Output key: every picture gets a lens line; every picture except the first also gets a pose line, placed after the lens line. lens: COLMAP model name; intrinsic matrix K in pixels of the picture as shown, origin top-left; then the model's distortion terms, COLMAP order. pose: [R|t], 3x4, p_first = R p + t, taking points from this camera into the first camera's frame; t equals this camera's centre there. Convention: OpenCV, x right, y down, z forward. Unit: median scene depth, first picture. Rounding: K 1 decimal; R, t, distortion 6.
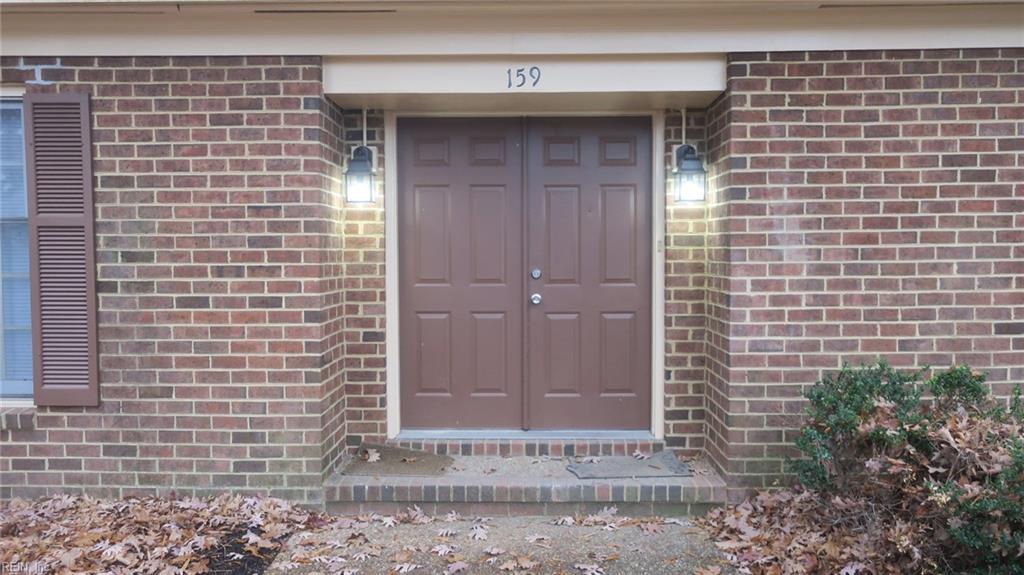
lens RADIAL K [[809.0, 0, 512.9], [0, 809.0, 291.3], [0, 0, 1]] dist [-0.000538, -0.002661]
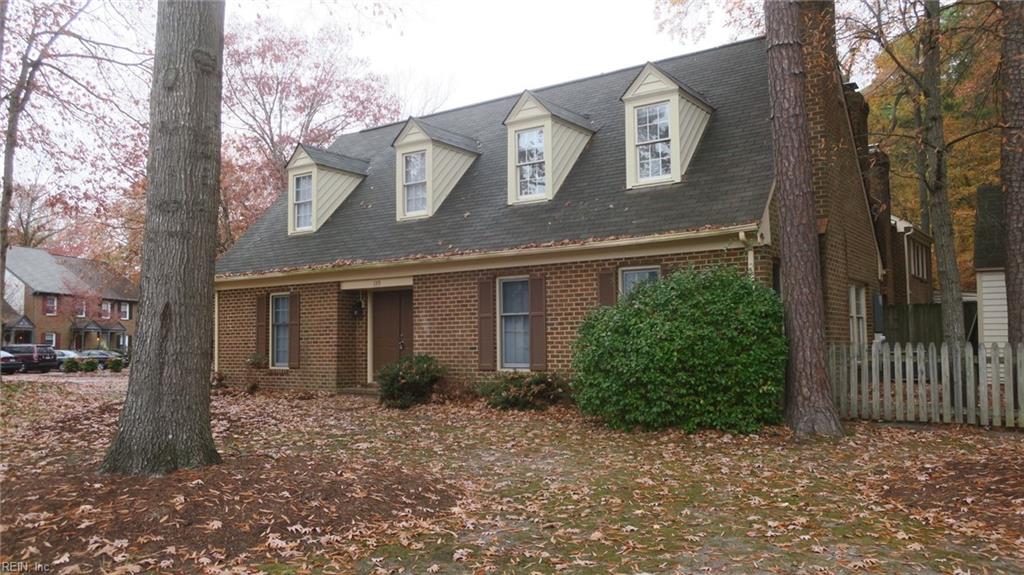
lens RADIAL K [[809.0, 0, 520.5], [0, 809.0, 287.1], [0, 0, 1]] dist [-0.000538, -0.002661]
pose [[0.827216, -0.043894, -0.560166, 2.763206], [-0.019573, 0.994088, -0.106800, 0.153069], [0.561542, 0.099311, 0.821467, -1.800684]]
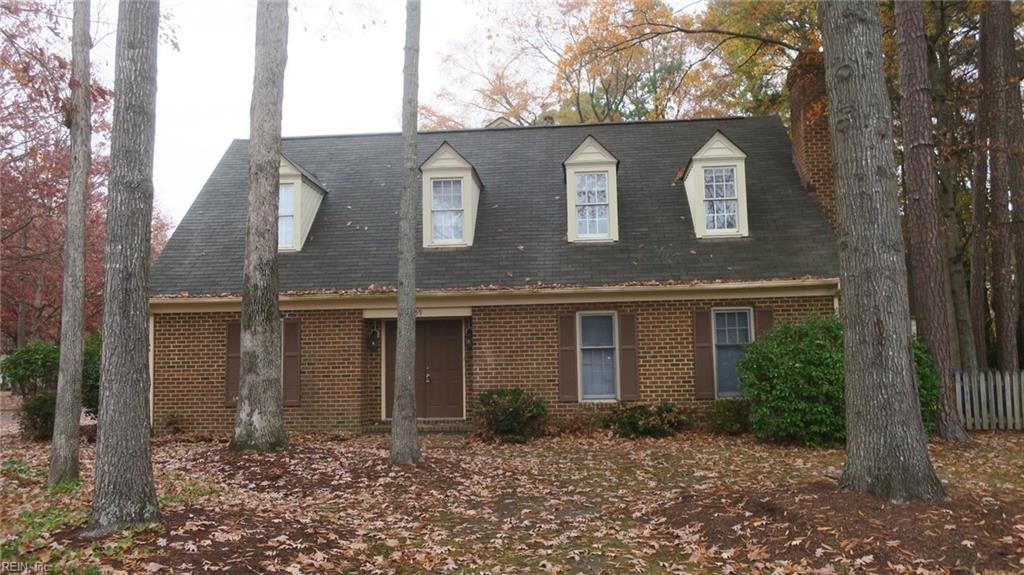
lens RADIAL K [[809.0, 0, 514.8], [0, 809.0, 288.7], [0, 0, 1]] dist [-0.000538, -0.002661]
pose [[0.998025, -0.019850, -0.059591, 0.673325], [0.010815, 0.988887, -0.148272, 0.172598], [0.061872, 0.147335, 0.987150, -2.593642]]
